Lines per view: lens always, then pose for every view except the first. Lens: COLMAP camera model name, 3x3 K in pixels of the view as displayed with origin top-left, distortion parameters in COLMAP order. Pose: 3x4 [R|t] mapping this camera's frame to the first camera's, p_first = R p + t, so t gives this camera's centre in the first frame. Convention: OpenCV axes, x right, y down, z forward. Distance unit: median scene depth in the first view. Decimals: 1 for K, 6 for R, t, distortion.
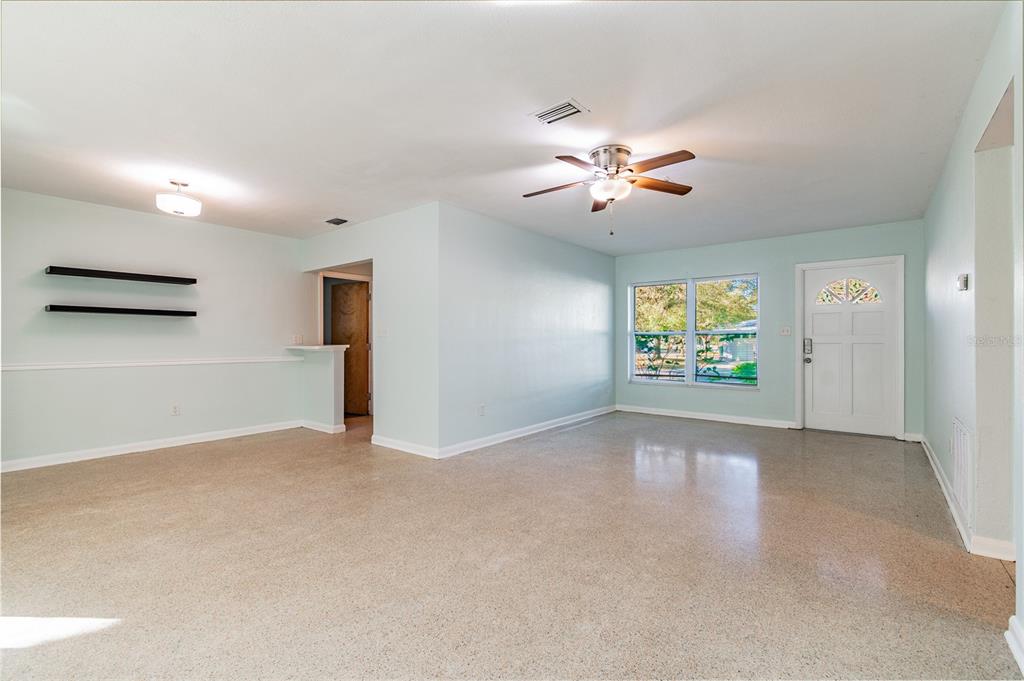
lens RADIAL K [[453.2, 0, 511.7], [0, 453.2, 343.2], [0, 0, 1]] dist [0.003541, -0.001565]
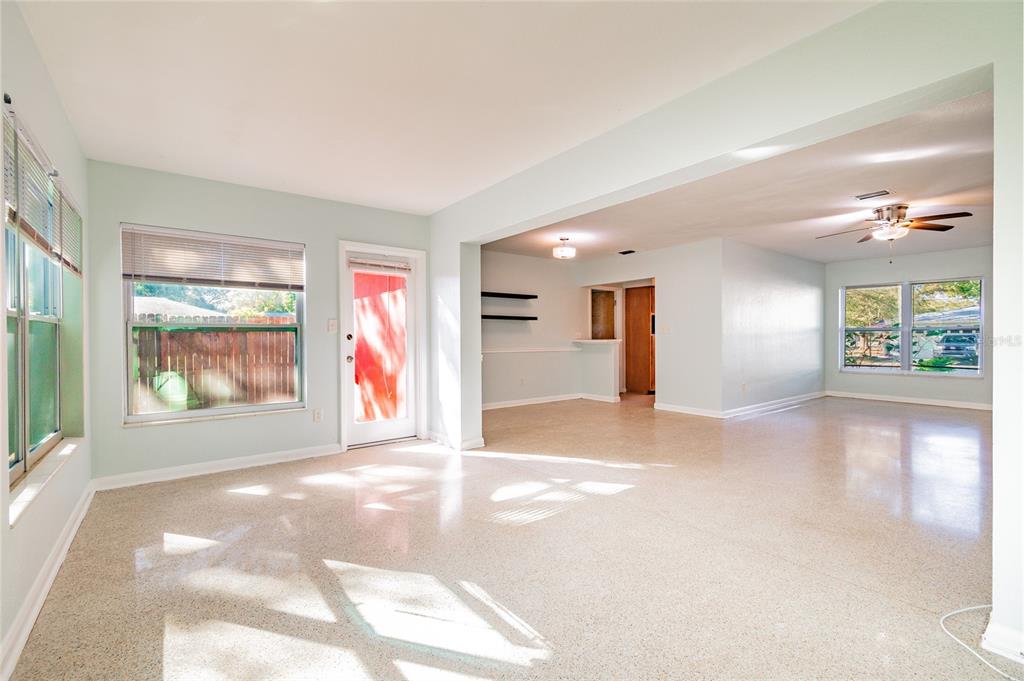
lens RADIAL K [[453.2, 0, 508.6], [0, 453.2, 339.3], [0, 0, 1]] dist [0.003541, -0.001565]
pose [[0.970082, -0.001721, -0.242773, -0.404680], [0.001467, 0.999998, -0.001228, 0.006024], [0.242775, 0.000835, 0.970082, -0.476335]]
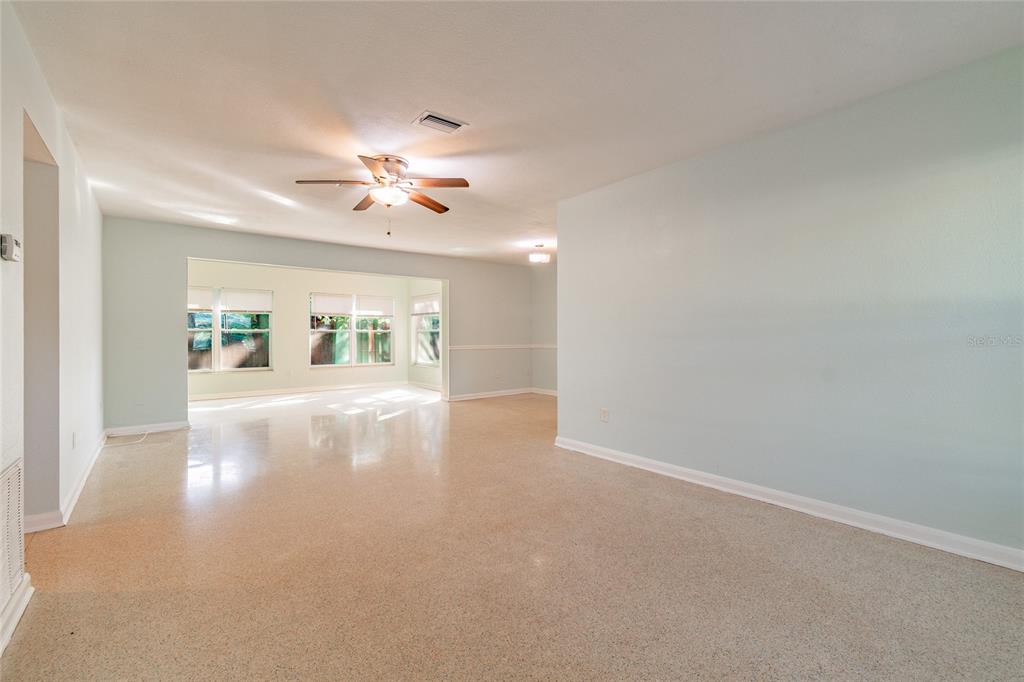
lens RADIAL K [[453.2, 0, 506.4], [0, 453.2, 335.6], [0, 0, 1]] dist [0.003541, -0.001565]
pose [[-0.238764, 0.000724, -0.971077, 0.724468], [-0.002770, 0.999995, 0.001427, -0.002411], [0.971074, 0.003031, -0.238761, 0.919134]]
